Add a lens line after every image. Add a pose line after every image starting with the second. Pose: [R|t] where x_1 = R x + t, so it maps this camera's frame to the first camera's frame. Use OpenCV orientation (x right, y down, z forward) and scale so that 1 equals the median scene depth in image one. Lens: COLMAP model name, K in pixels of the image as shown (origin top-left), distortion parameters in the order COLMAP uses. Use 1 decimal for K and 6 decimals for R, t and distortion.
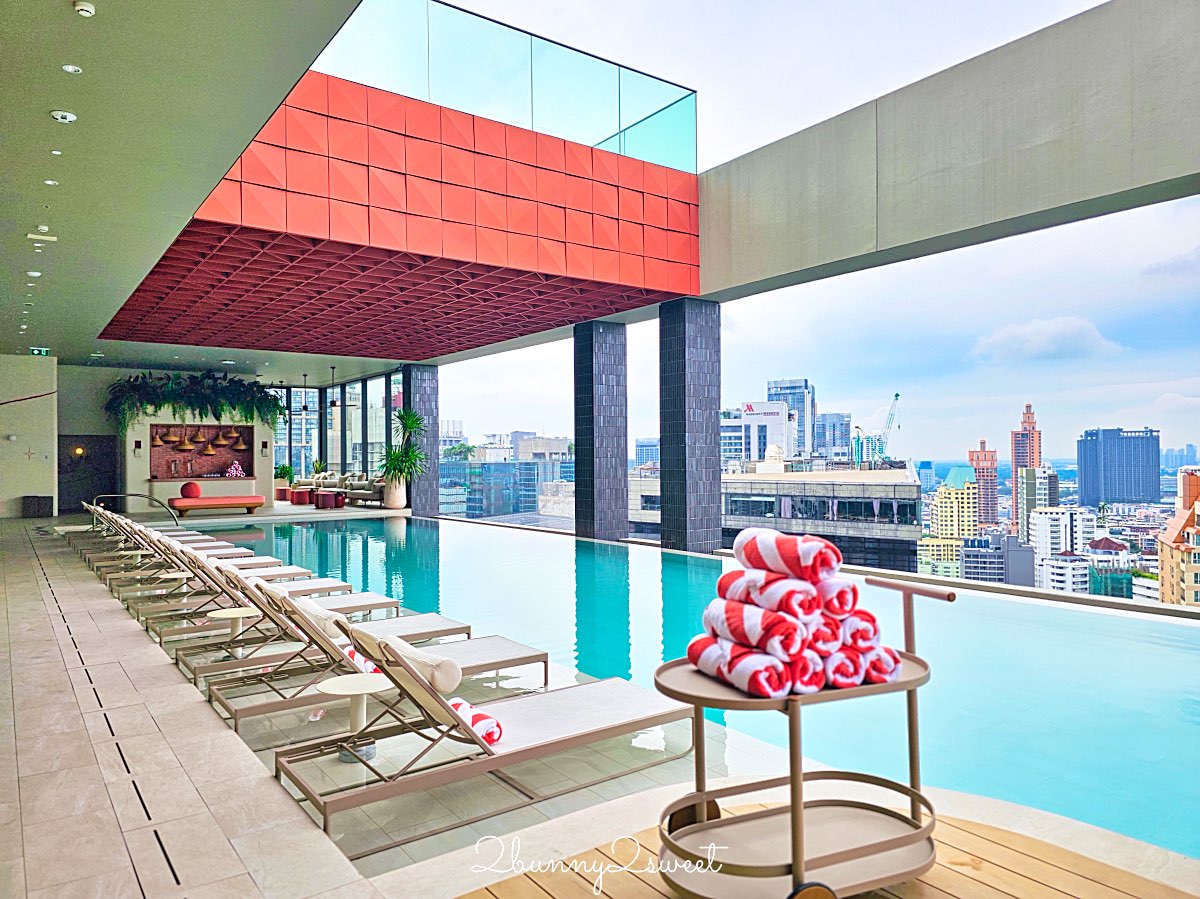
lens RADIAL K [[816.4, 0, 600.0], [0, 816.4, 449.5], [0, 0, 1]] dist [0.047327, -0.001288]
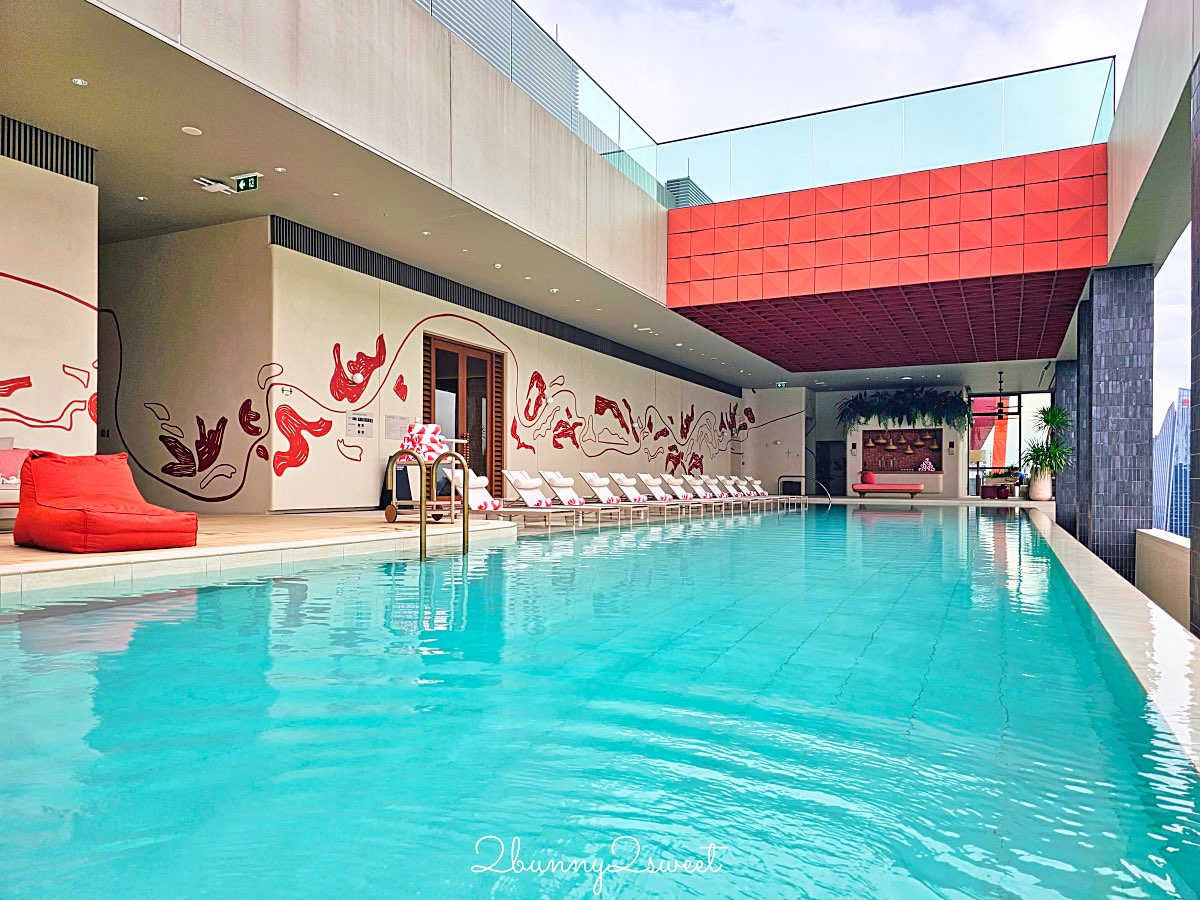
lens RADIAL K [[816.4, 0, 600.0], [0, 816.4, 450.0], [0, 0, 1]] dist [0.047327, -0.001288]
pose [[0.461925, -0.021821, -0.886651, 0.407988], [-0.002682, 0.999658, -0.026000, 0.034089], [0.886915, 0.014387, 0.461708, 0.006788]]
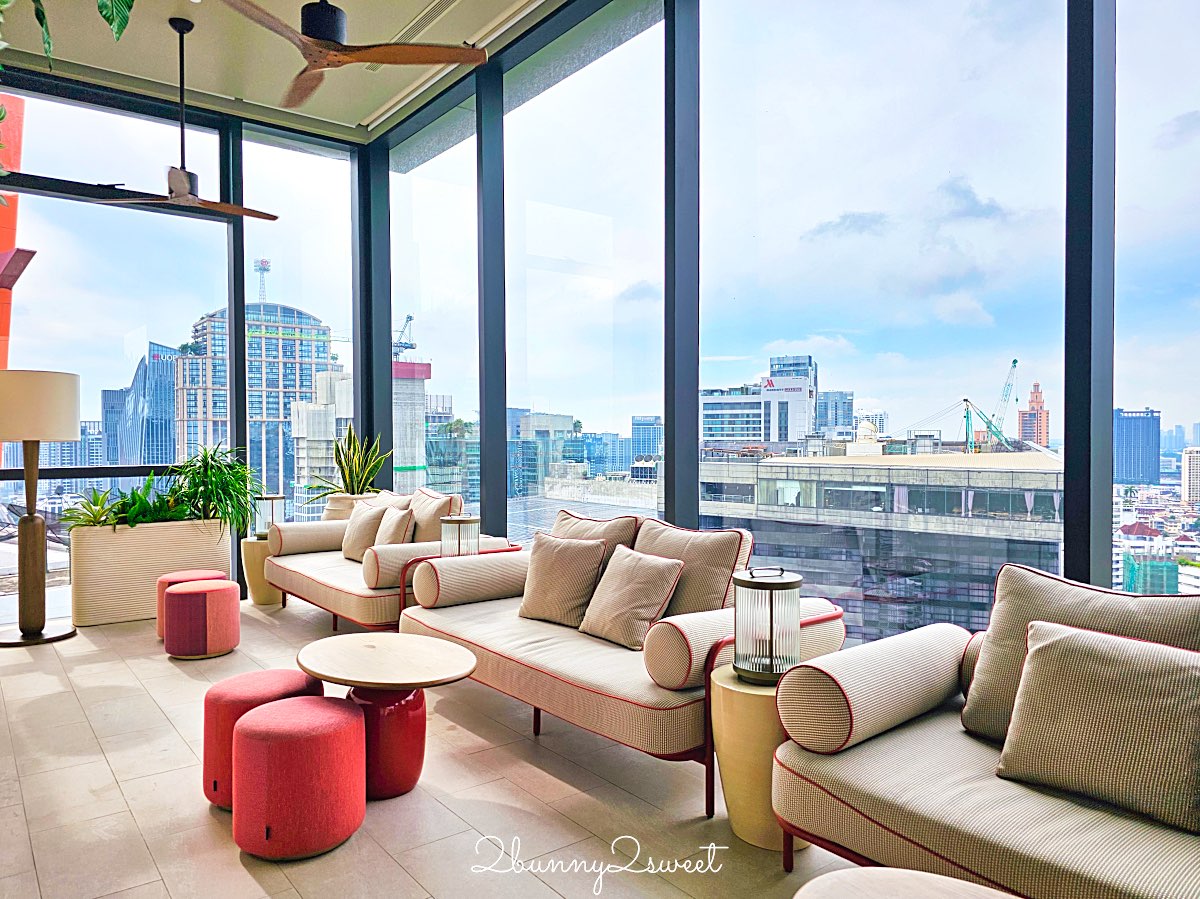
lens RADIAL K [[833.0, 0, 625.0], [0, 833.0, 428.7], [0, 0, 1]] dist [0.027137, -0.005635]
pose [[0.999023, 0.005530, 0.043841, -0.342400], [-0.005585, 0.999984, 0.001116, 0.012499], [-0.043834, -0.001360, 0.999038, 0.931501]]
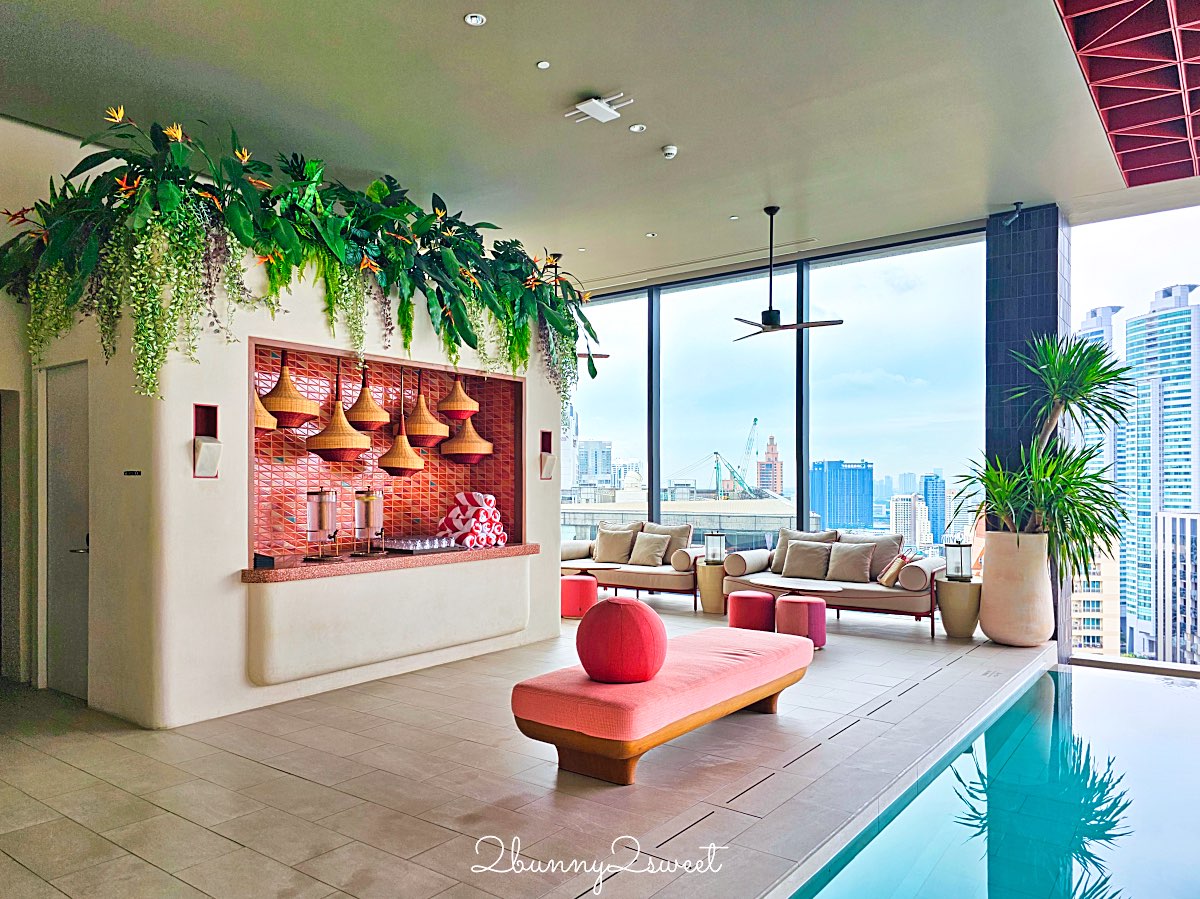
lens RADIAL K [[832.8, 0, 576.6], [0, 832.8, 454.7], [0, 0, 1]] dist [0.047624, -0.000711]
pose [[0.963656, 0.018323, 0.266517, -0.481349], [-0.011715, 0.999584, -0.026364, 0.007583], [-0.266889, 0.022283, 0.963470, 0.693332]]
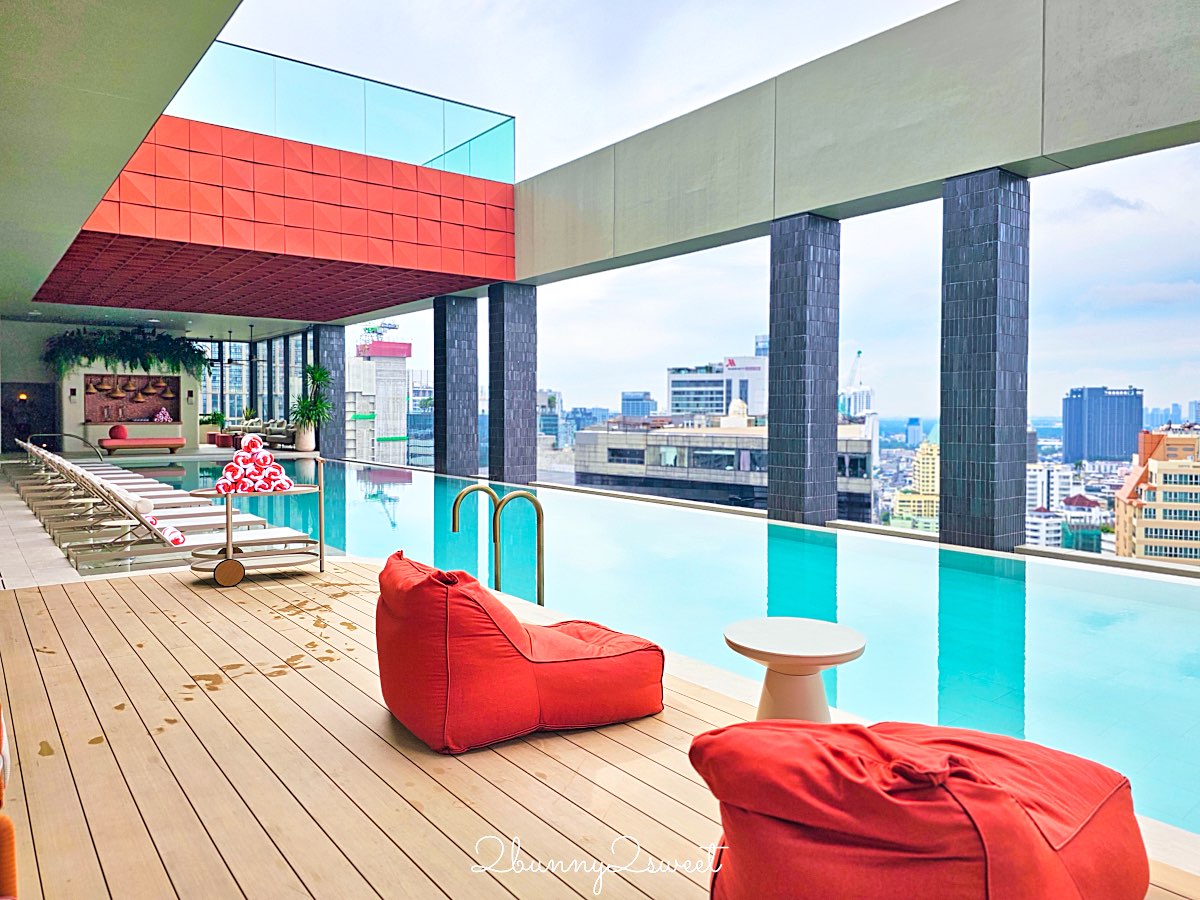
lens RADIAL K [[833.0, 0, 625.0], [0, 833.0, 429.2], [0, 0, 1]] dist [0.027137, -0.005635]
pose [[0.998950, 0.011226, 0.044410, 0.135488], [-0.012645, 0.999414, 0.031793, -0.001126], [-0.044027, -0.032321, 0.998507, -0.172693]]
